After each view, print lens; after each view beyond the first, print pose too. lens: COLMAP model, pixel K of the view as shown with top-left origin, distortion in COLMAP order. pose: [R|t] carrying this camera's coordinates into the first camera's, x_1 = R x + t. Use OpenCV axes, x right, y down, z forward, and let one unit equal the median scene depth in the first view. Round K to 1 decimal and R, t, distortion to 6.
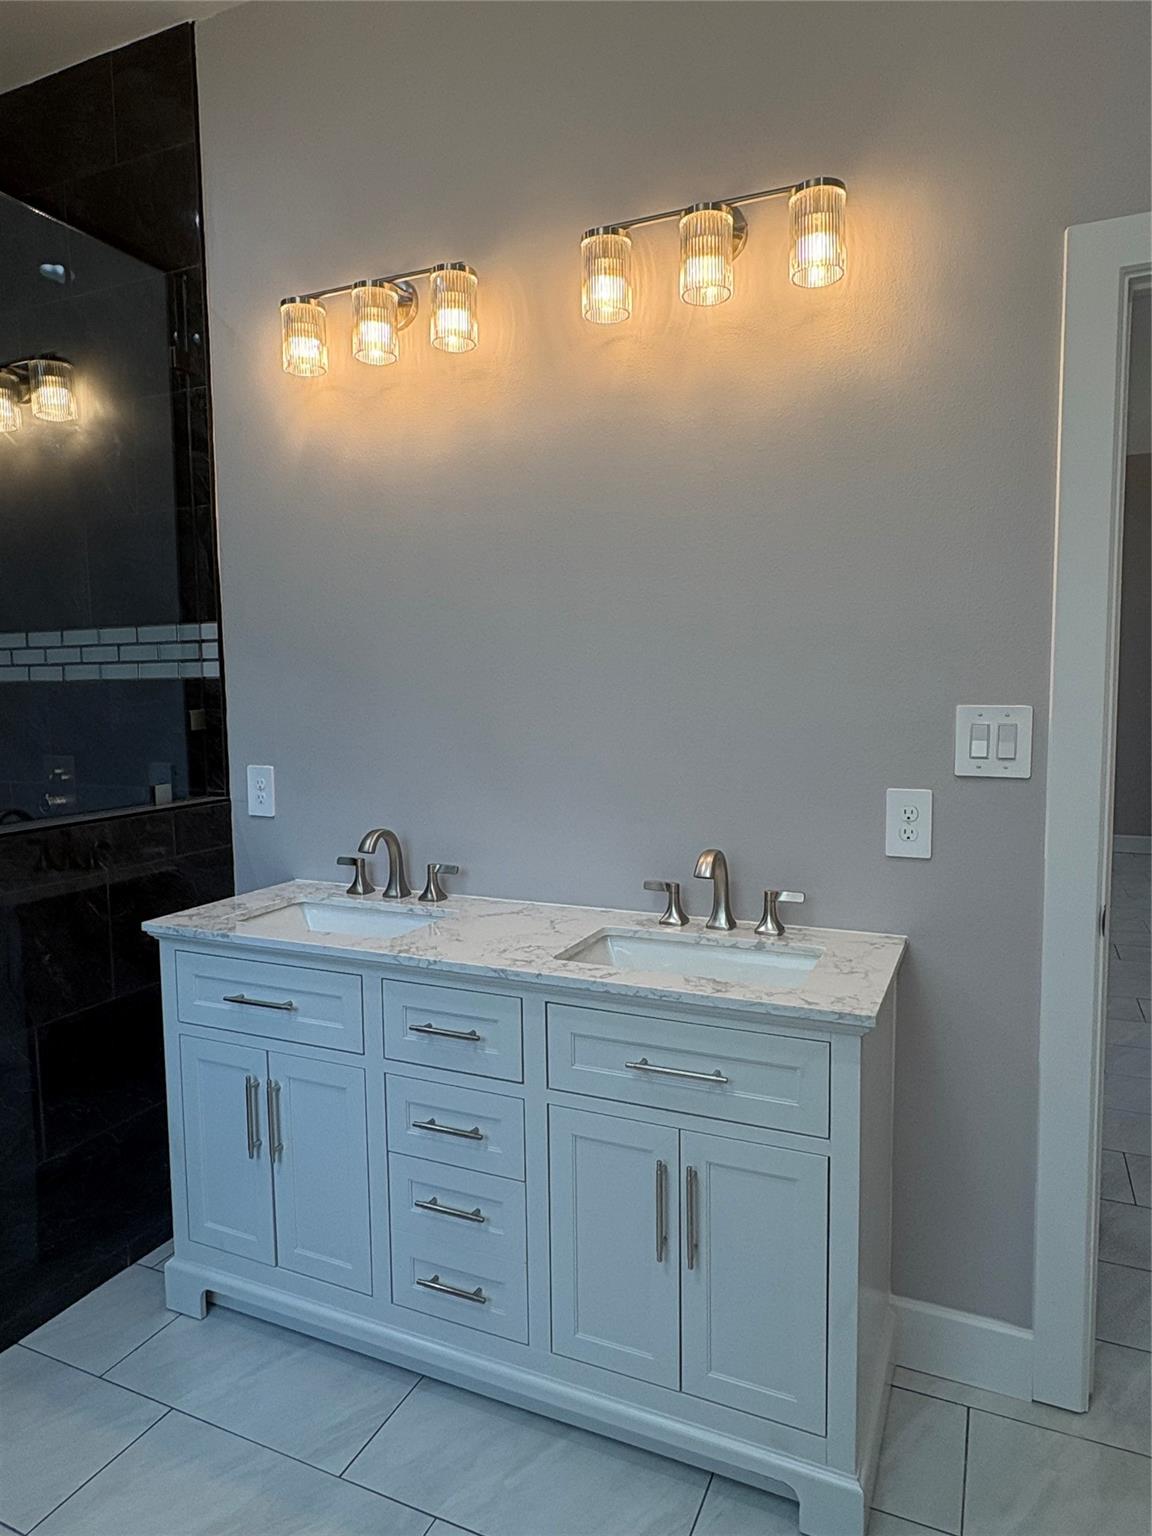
lens RADIAL K [[959.5, 0, 580.9], [0, 959.5, 771.2], [0, 0, 1]] dist [0.001025, -0.000036]
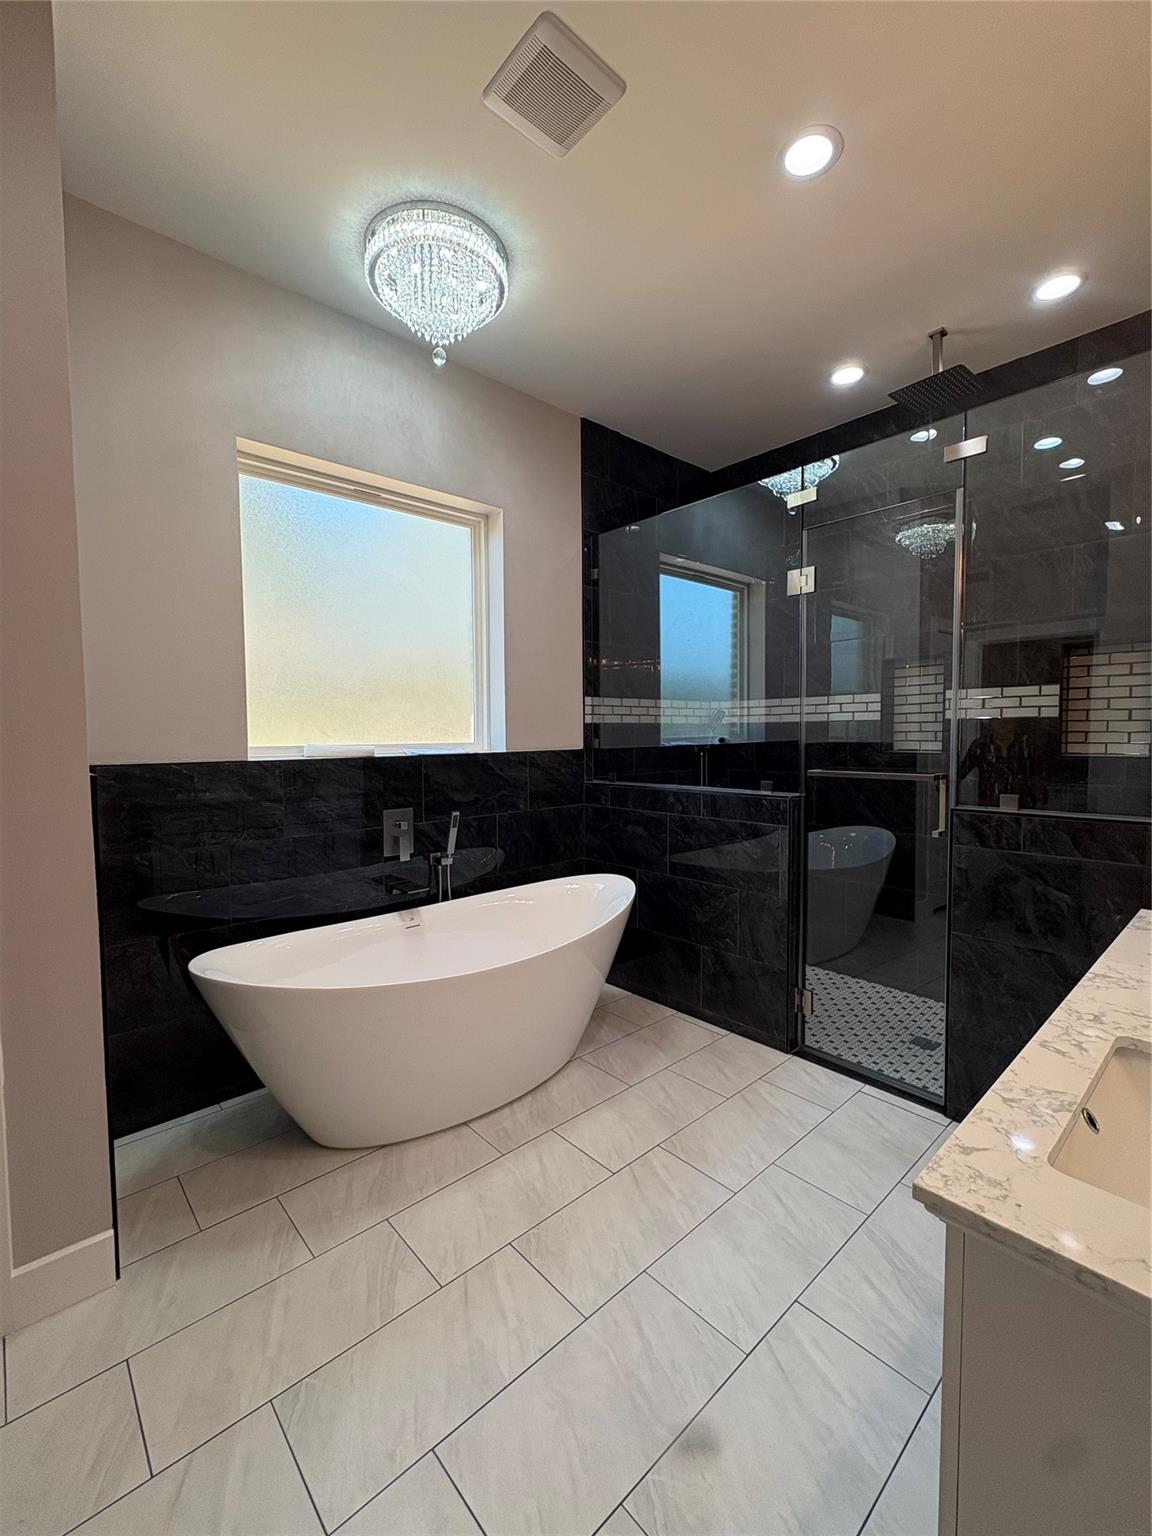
lens RADIAL K [[627.7, 0, 577.3], [0, 627.7, 767.1], [0, 0, 1]] dist [-0.001592, -0.000086]
pose [[-0.397995, 0.053632, -0.915818, 0.673508], [-0.065983, 0.994031, 0.086887, -0.057183], [0.915012, 0.095009, -0.392081, 0.777221]]
